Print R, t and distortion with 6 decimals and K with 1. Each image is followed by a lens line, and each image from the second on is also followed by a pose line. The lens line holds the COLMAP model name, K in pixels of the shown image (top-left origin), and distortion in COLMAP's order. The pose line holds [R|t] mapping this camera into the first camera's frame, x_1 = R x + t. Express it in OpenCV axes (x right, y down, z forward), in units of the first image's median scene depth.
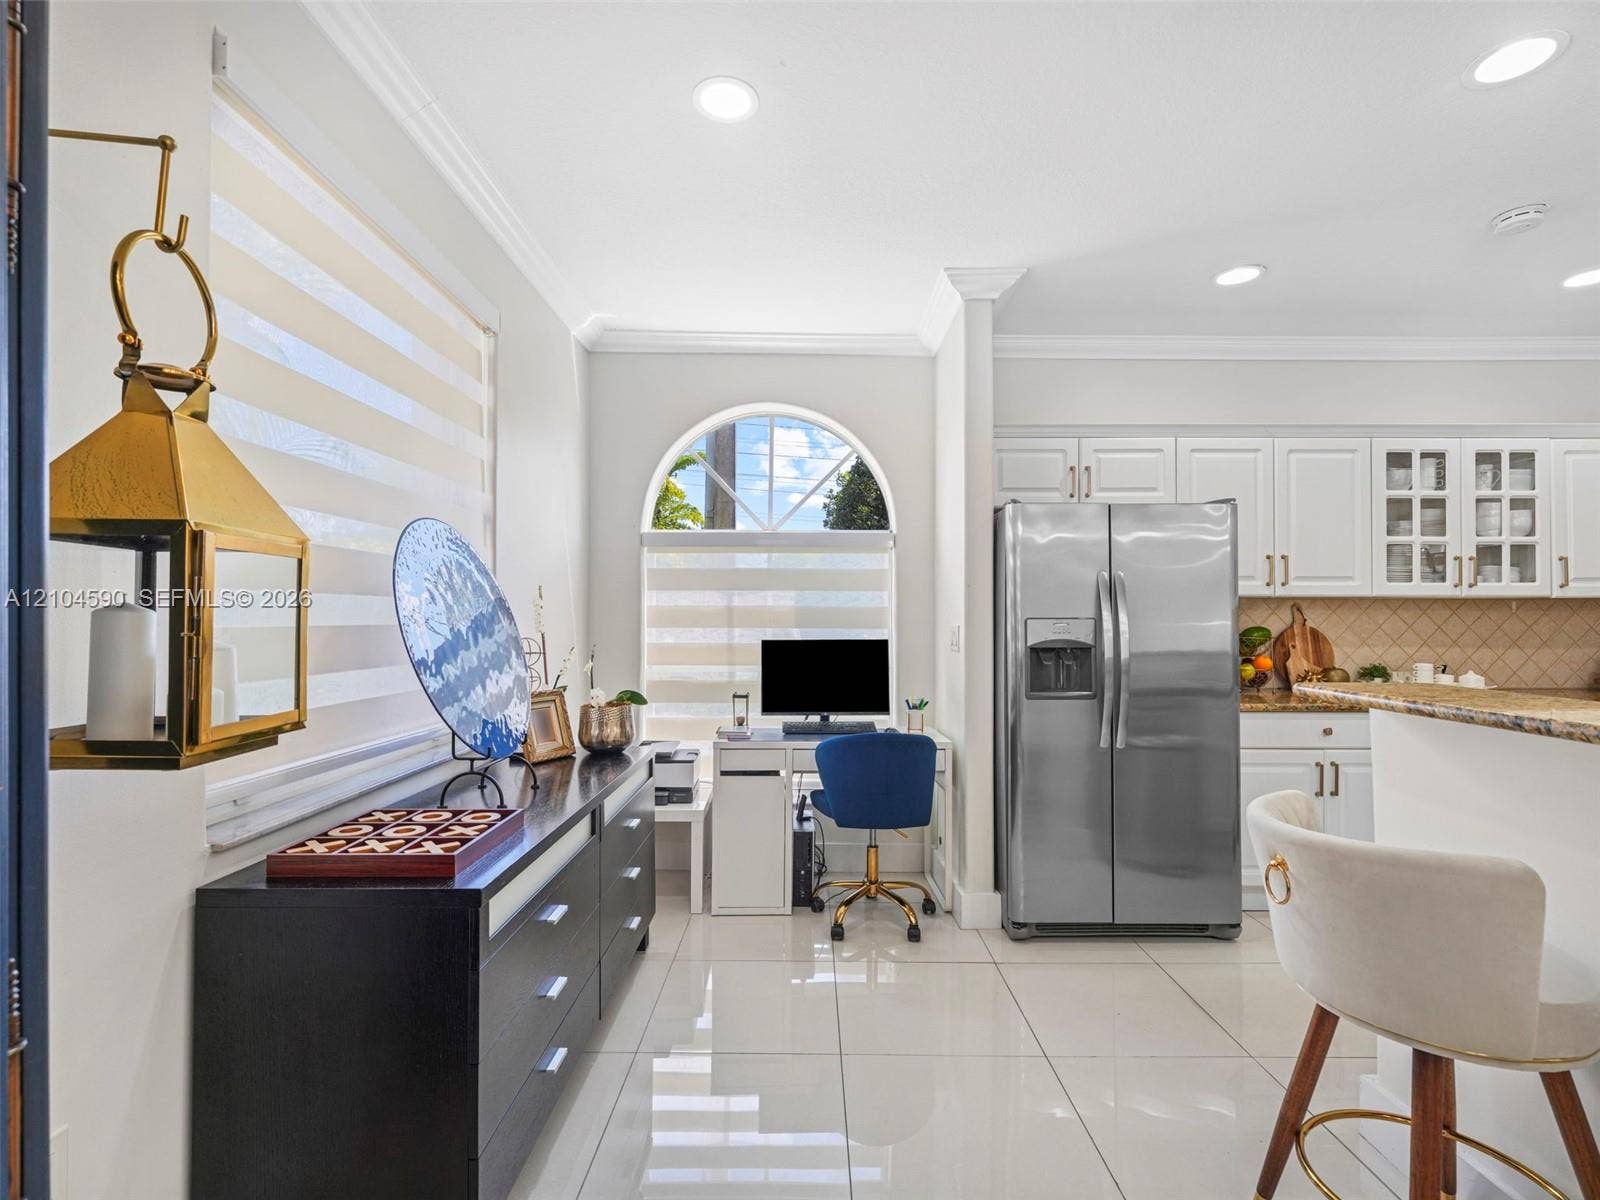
lens RADIAL K [[747.6, 0, 800.0], [0, 747.6, 600.0], [0, 0, 1]] dist [-0.000850, -0.000281]
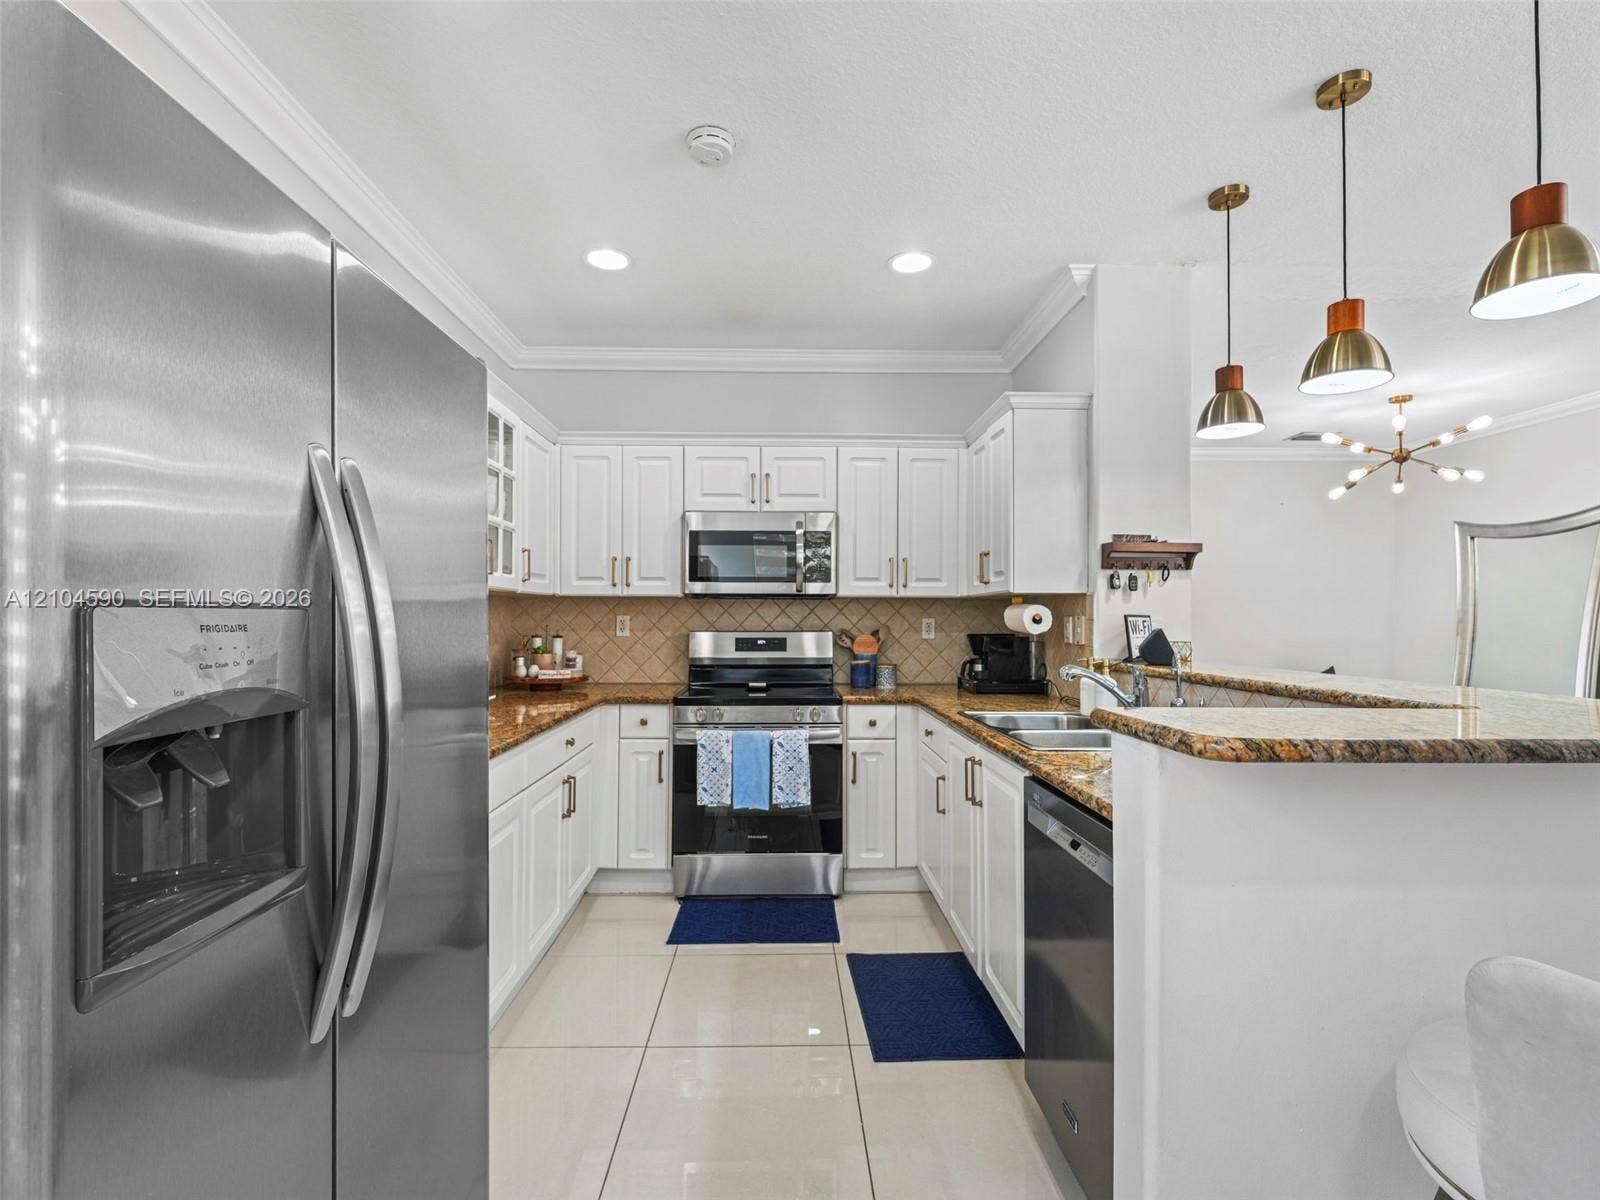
lens RADIAL K [[748.5, 0, 795.5], [0, 748.5, 610.9], [0, 0, 1]] dist [0.001114, -0.000415]
pose [[-0.030784, 0.010038, 0.999476, 0.081302], [-0.023979, 0.999654, -0.010779, 0.021249], [-0.999238, -0.024298, -0.030532, 0.688505]]
